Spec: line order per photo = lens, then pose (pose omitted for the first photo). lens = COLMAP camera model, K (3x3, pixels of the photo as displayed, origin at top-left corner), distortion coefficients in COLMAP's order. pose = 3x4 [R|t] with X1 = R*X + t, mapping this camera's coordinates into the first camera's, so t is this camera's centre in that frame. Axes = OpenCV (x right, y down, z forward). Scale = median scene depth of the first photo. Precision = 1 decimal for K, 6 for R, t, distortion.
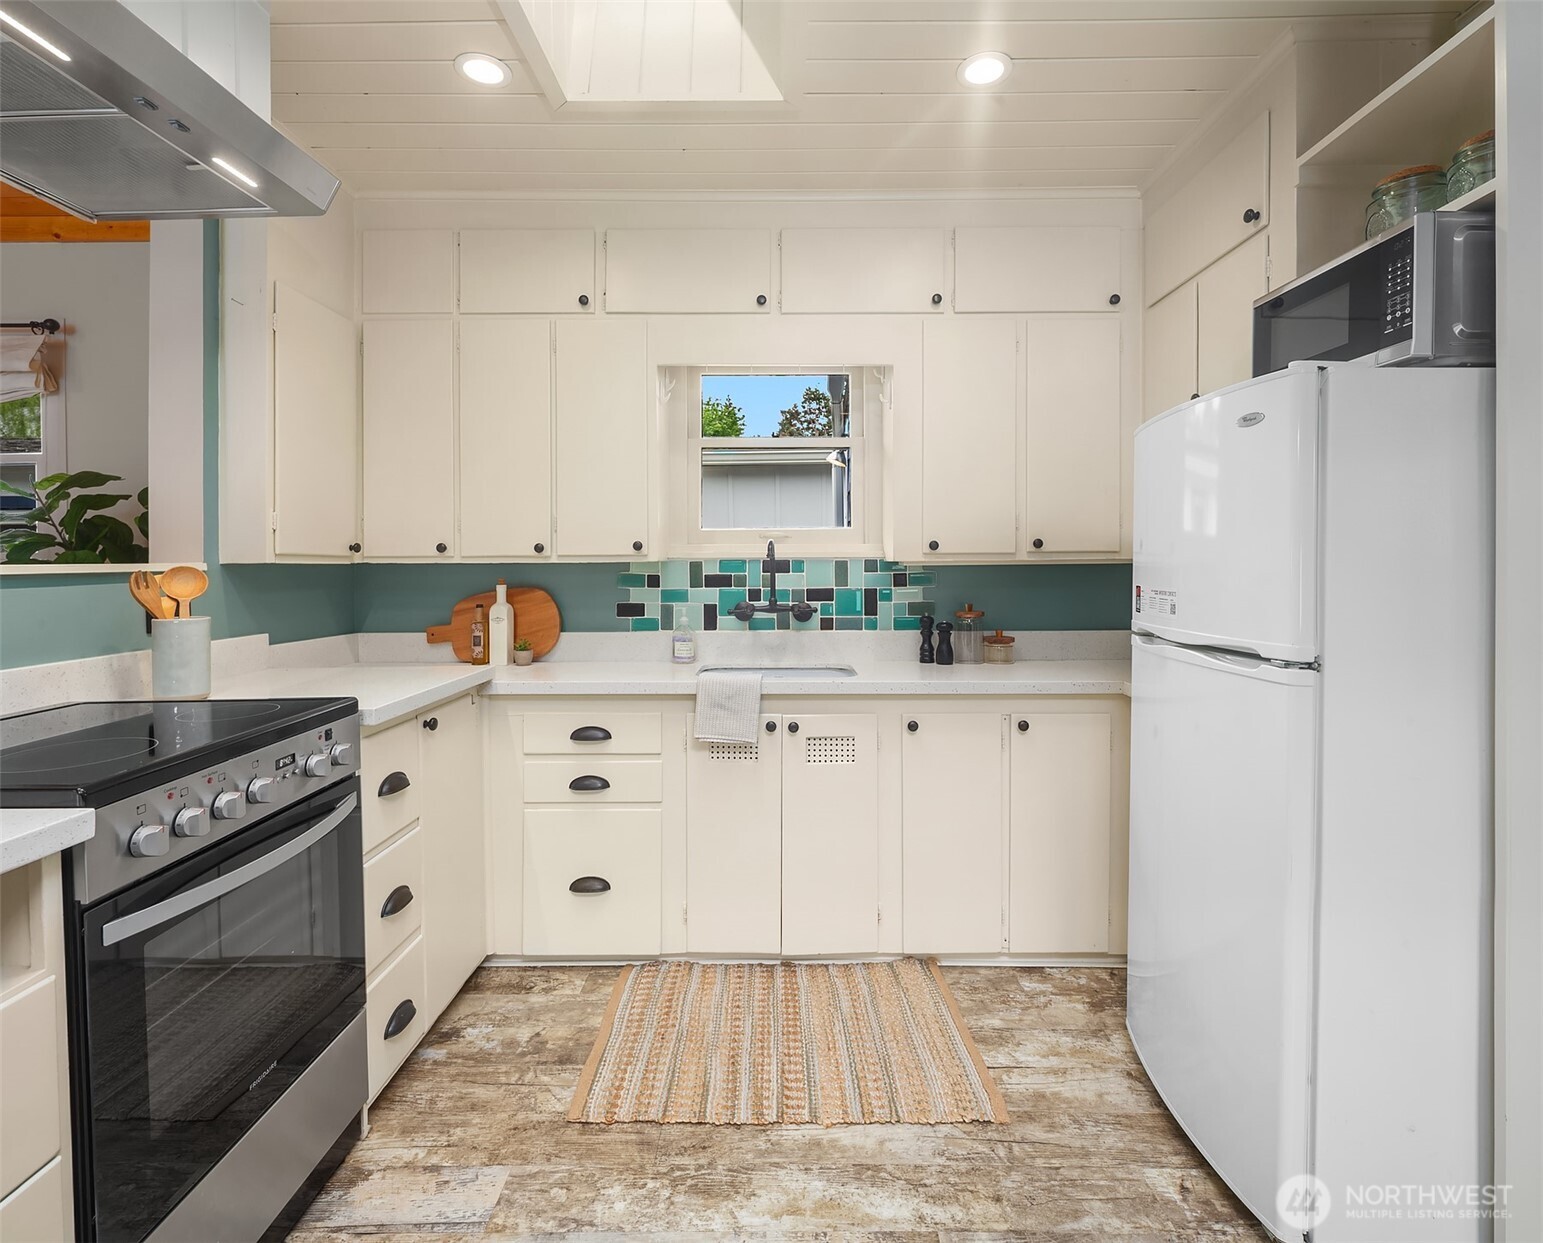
lens RADIAL K [[759.7, 0, 771.8], [0, 759.7, 559.0], [0, 0, 1]] dist [-0.000521, -0.003353]
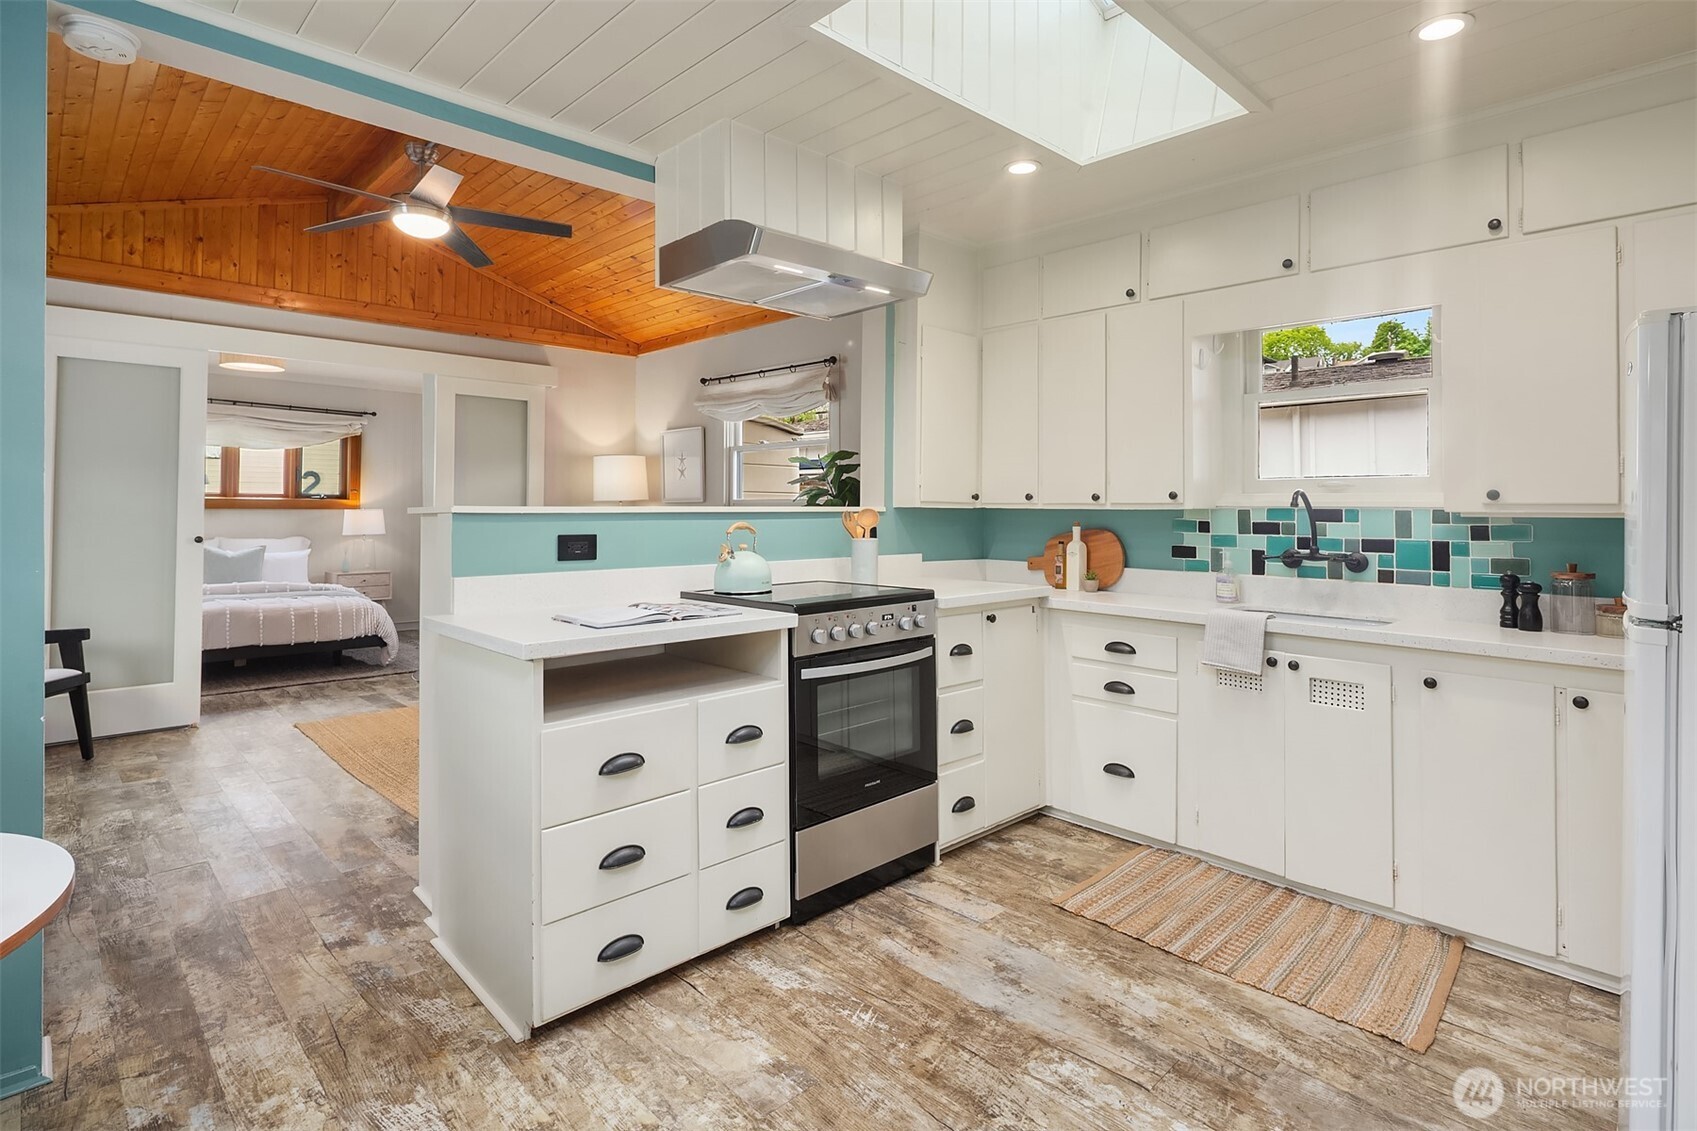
lens RADIAL K [[835.1, 0, 837.4], [0, 835.1, 469.2], [0, 0, 1]] dist [0.006124, -0.003425]
pose [[0.690839, -0.022745, -0.722651, 0.434302], [-0.007765, 0.999214, -0.038874, -0.004362], [0.722967, 0.032467, 0.690119, -0.284160]]
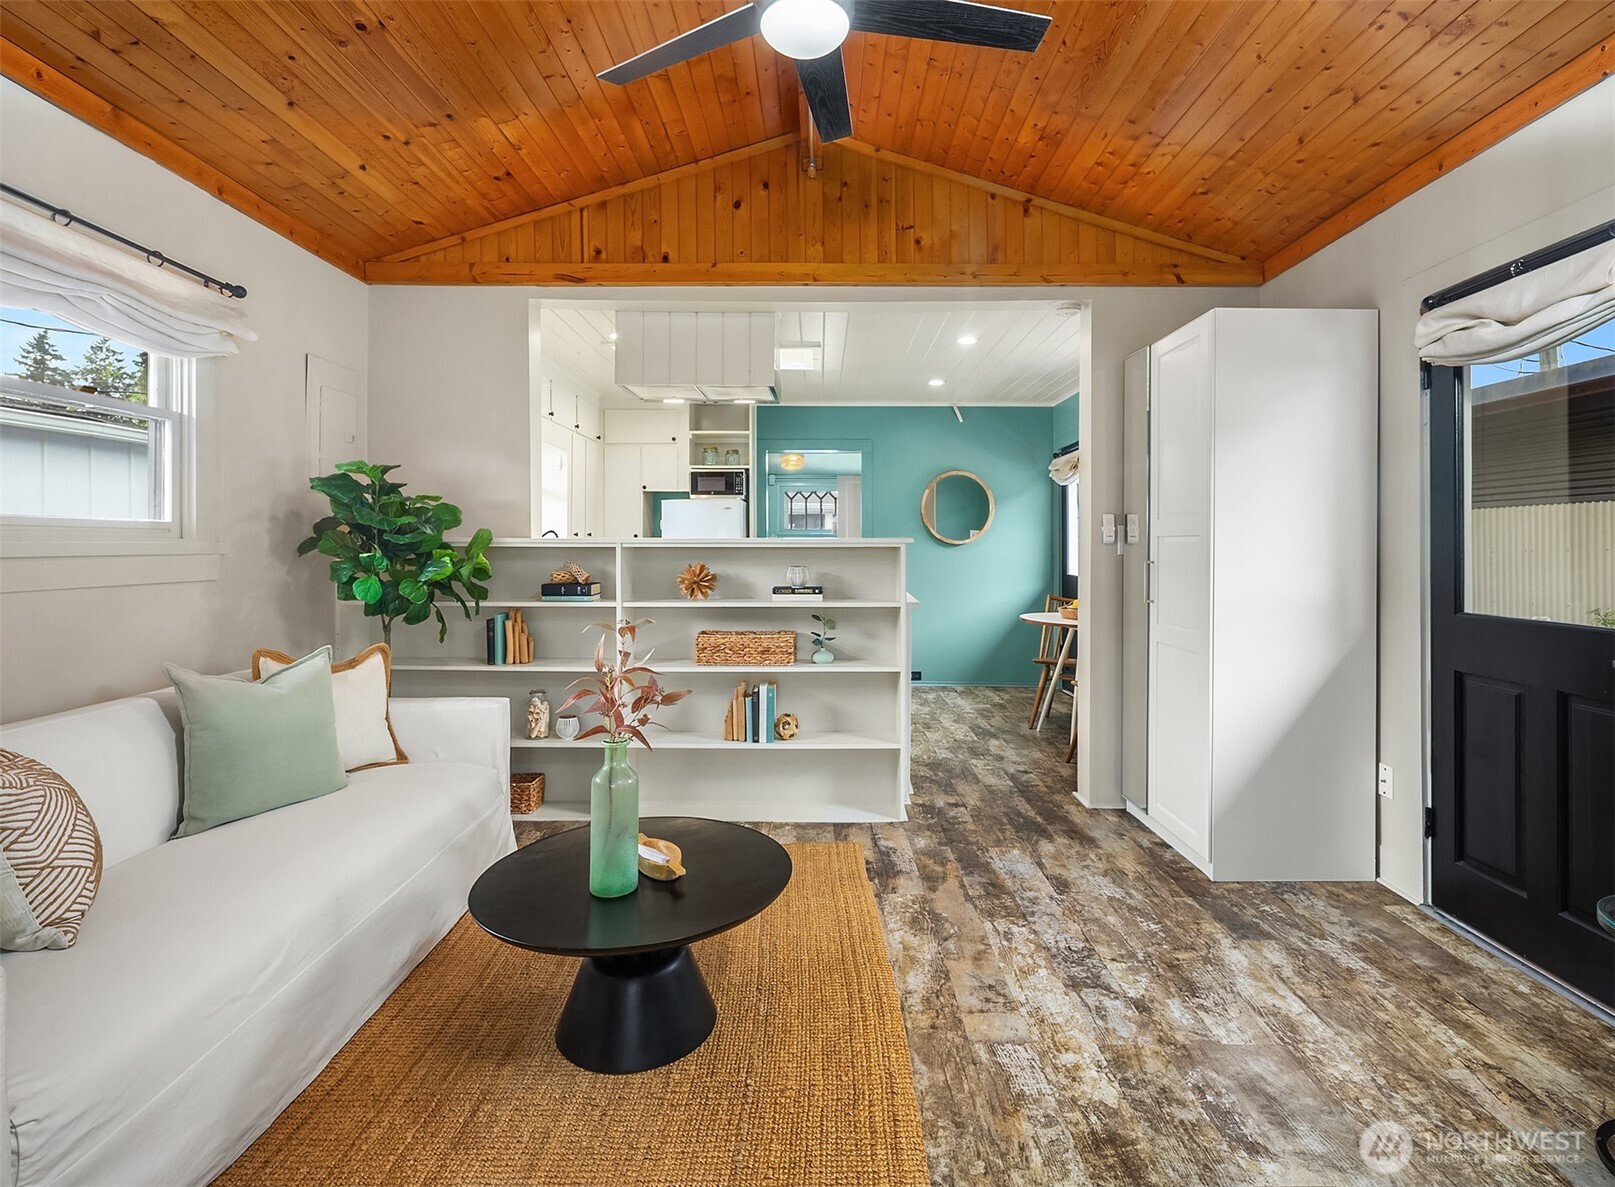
lens RADIAL K [[811.4, 0, 818.0], [0, 811.4, 539.5], [0, 0, 1]] dist [0.006209, -0.001001]
pose [[0.002997, 0.007696, 0.999966, -2.449125], [0.002659, 0.999967, -0.007704, 0.020550], [-0.999992, 0.002682, 0.002976, 0.291124]]
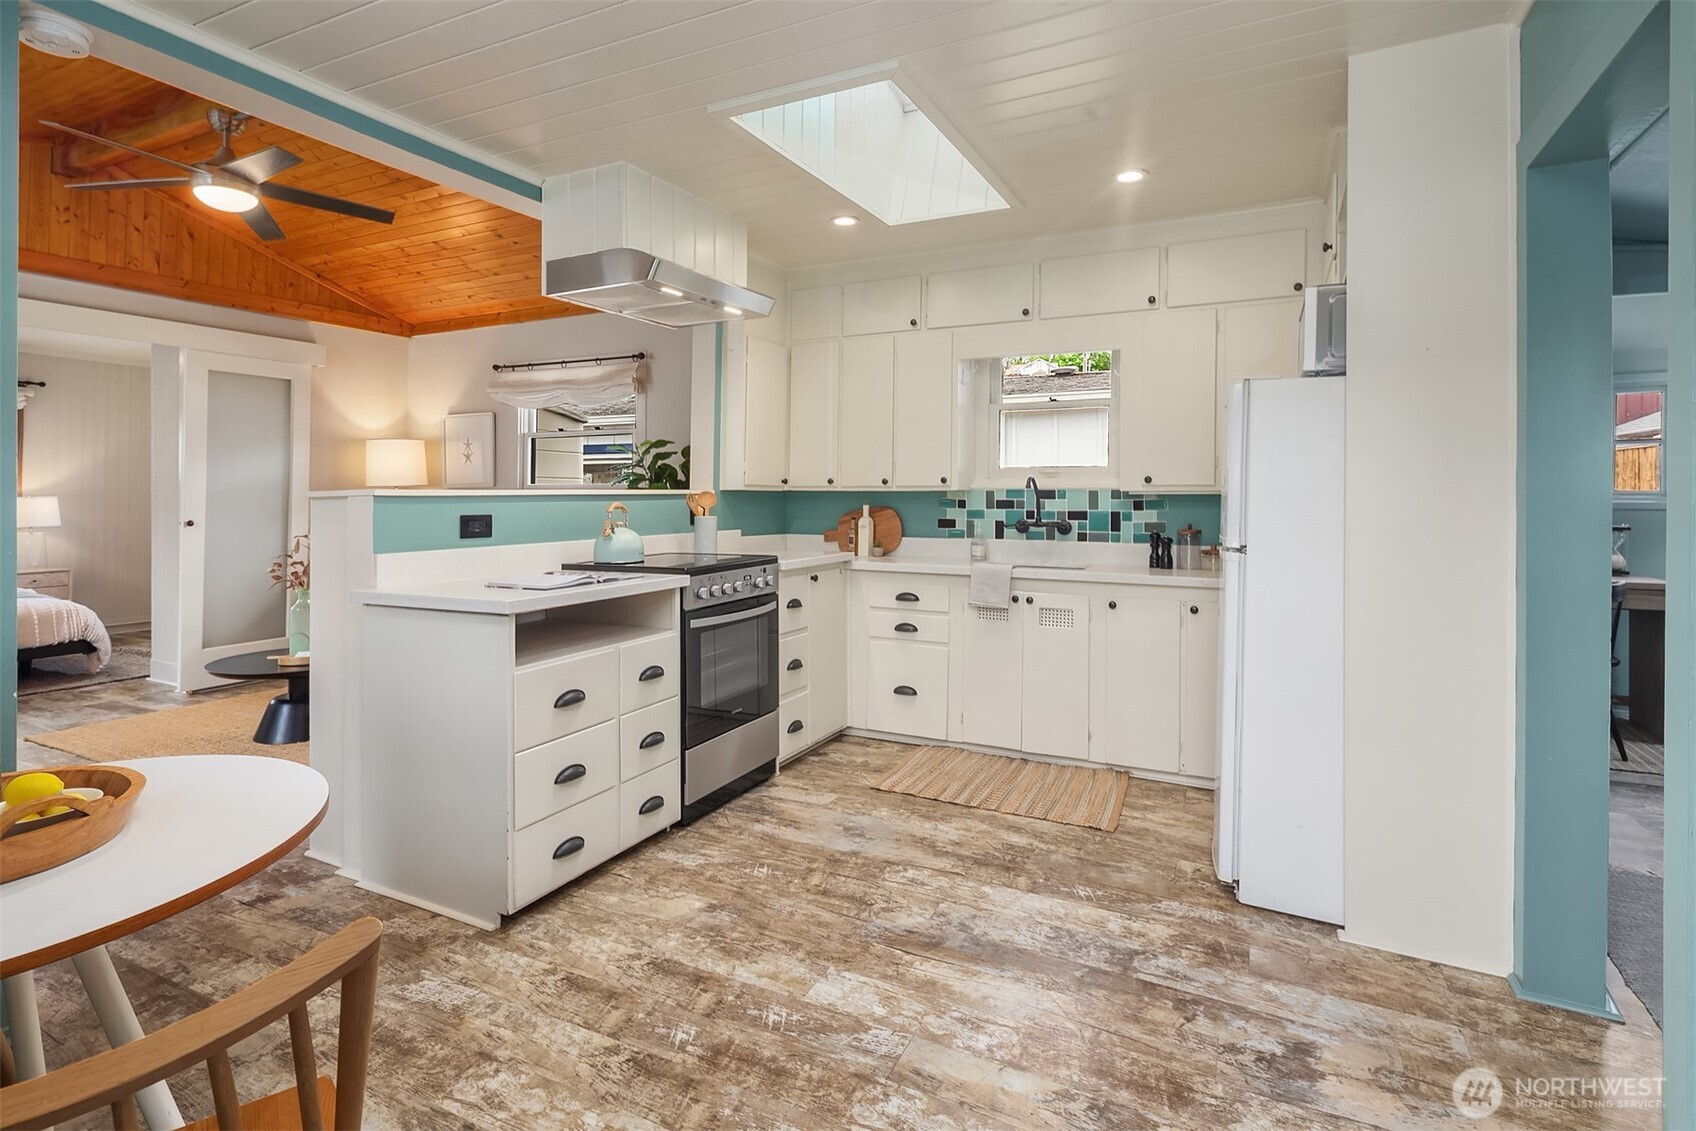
lens RADIAL K [[834.6, 0, 841.3], [0, 834.6, 459.8], [0, 0, 1]] dist [0.006124, -0.003425]
pose [[0.892136, -0.010643, -0.451642, 0.441385], [-0.004668, 0.999452, -0.032772, -0.002769], [0.451743, 0.031345, 0.891597, -0.658453]]
